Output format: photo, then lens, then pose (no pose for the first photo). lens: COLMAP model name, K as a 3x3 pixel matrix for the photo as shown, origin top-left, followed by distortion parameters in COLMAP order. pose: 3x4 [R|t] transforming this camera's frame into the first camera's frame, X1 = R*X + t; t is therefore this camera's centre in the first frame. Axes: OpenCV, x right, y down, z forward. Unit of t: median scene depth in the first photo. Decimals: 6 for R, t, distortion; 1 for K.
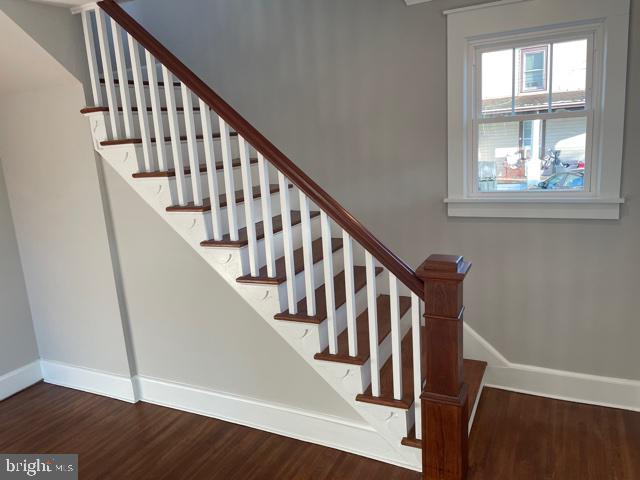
lens RADIAL K [[488.3, 0, 319.8], [0, 488.3, 236.6], [0, 0, 1]] dist [0.054531, -0.079398]
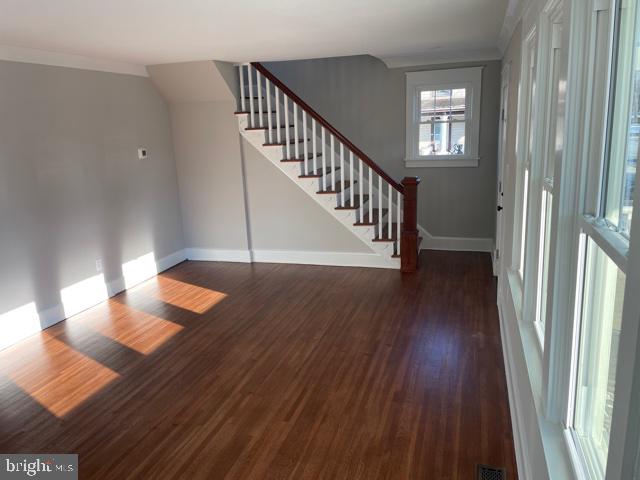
lens RADIAL K [[488.3, 0, 316.7], [0, 488.3, 240.9], [0, 0, 1]] dist [0.054531, -0.079398]
pose [[0.987259, -0.011260, 0.158720, -0.503327], [0.007754, 0.999712, 0.022694, 0.247910], [-0.158930, -0.021174, 0.987063, -1.141173]]
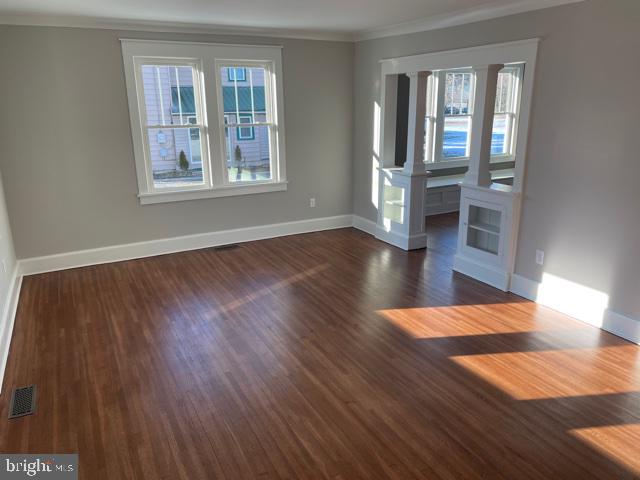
lens RADIAL K [[488.3, 0, 316.7], [0, 488.3, 242.5], [0, 0, 1]] dist [0.054531, -0.079398]
pose [[-0.595013, 0.286160, -0.751048, 0.605736], [-0.109860, 0.896740, 0.428706, -0.300711], [0.796173, 0.337595, -0.502134, 1.370538]]
